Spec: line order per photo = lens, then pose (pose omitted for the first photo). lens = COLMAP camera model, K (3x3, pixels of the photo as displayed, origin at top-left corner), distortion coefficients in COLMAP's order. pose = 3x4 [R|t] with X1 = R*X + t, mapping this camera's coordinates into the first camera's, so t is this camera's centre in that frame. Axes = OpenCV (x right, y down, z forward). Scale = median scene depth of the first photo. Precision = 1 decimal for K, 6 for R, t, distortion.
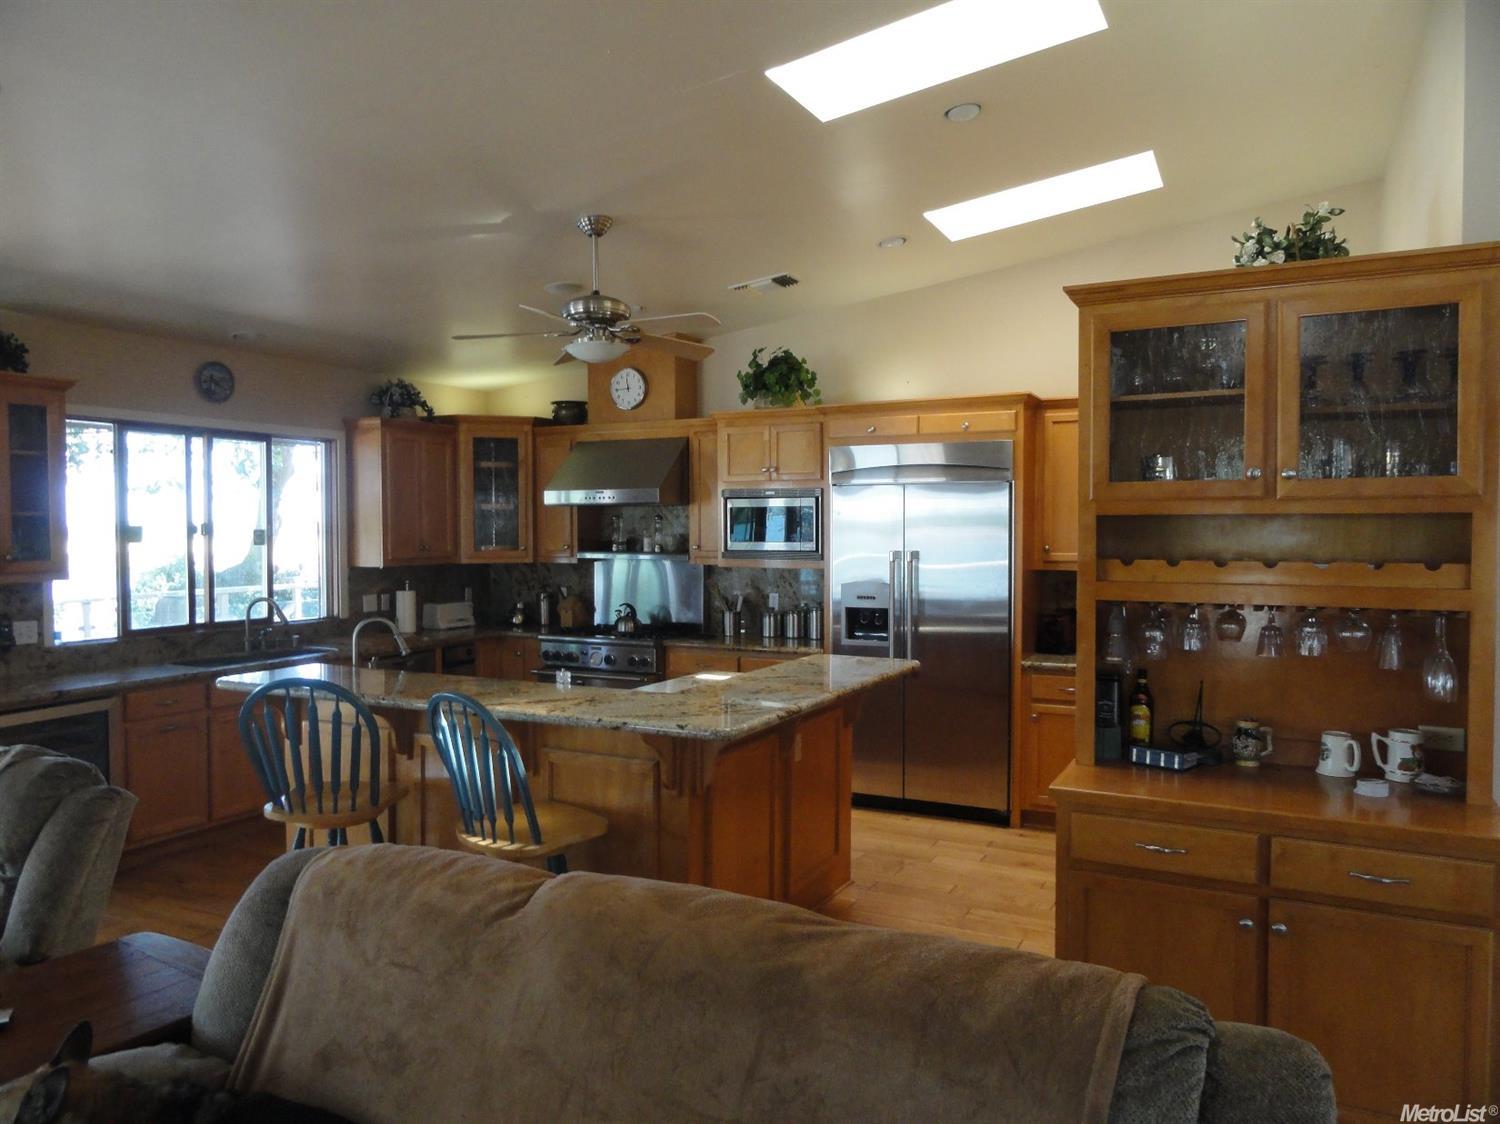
lens RADIAL K [[1052.6, 0, 750.0], [0, 1052.6, 562.0], [0, 0, 1]] dist [0.003293, 0.009681]
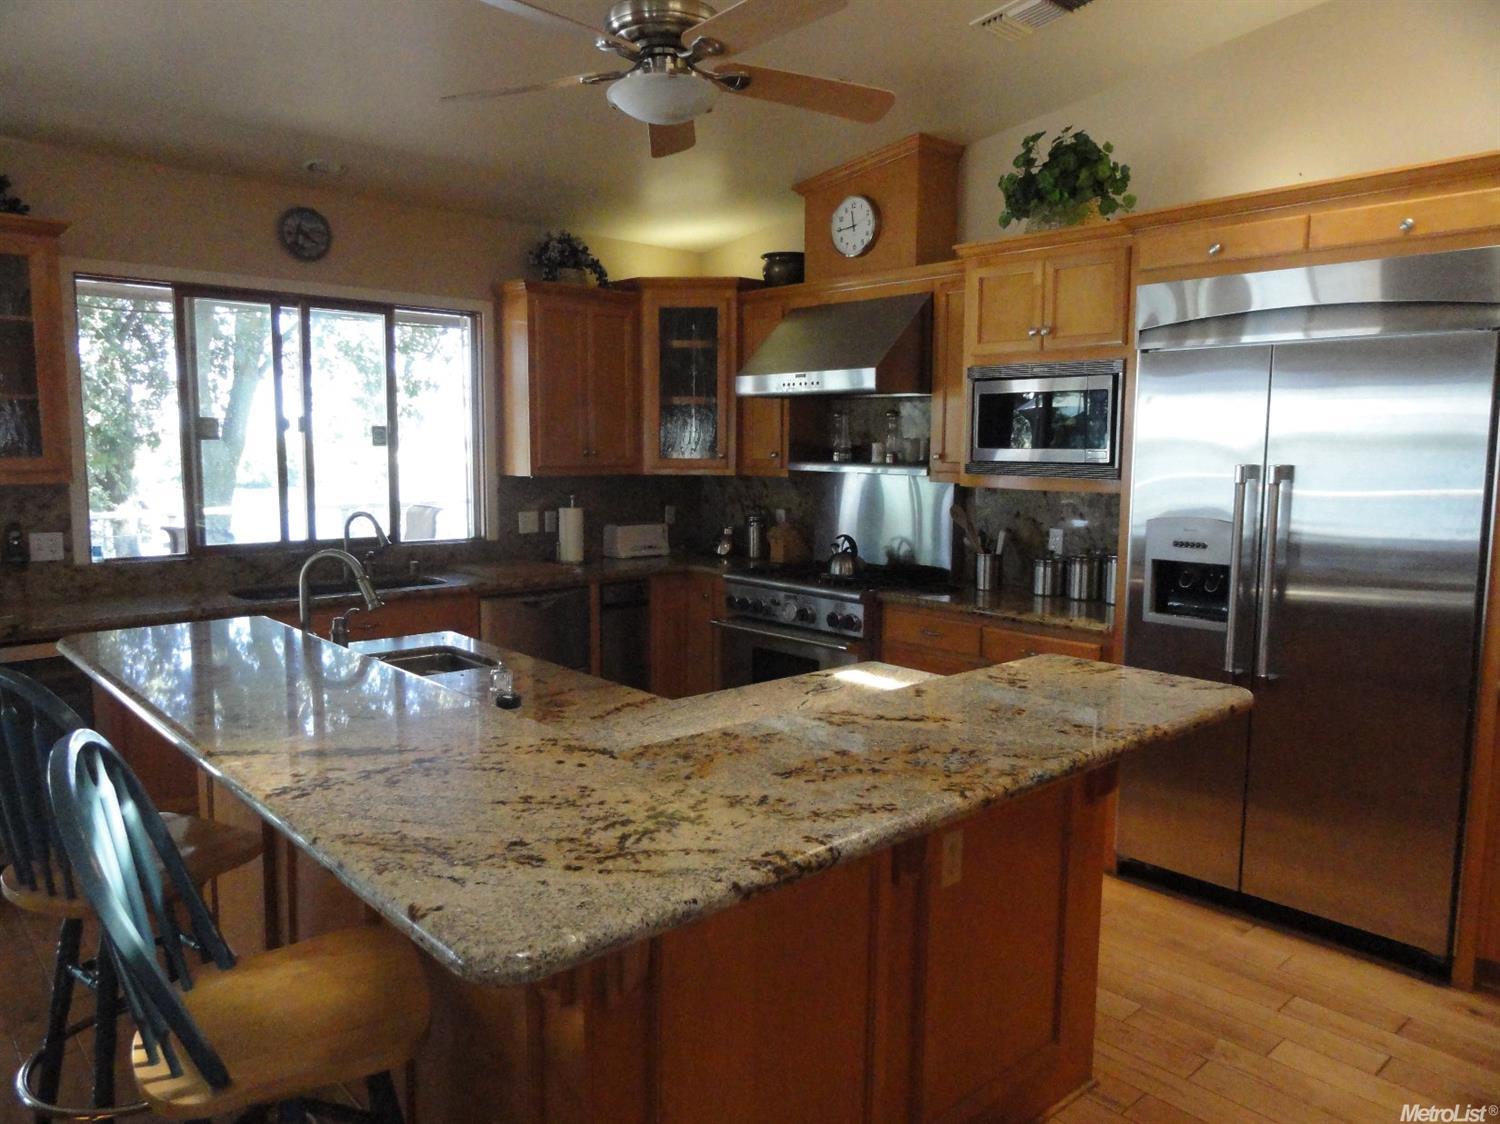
lens RADIAL K [[1052.6, 0, 750.0], [0, 1052.6, 562.0], [0, 0, 1]] dist [0.003293, 0.009681]
pose [[0.934605, 0.048473, -0.352368, 0.078609], [-0.021137, 0.996489, 0.081018, 0.001215], [0.355058, -0.068272, 0.932348, 0.325873]]
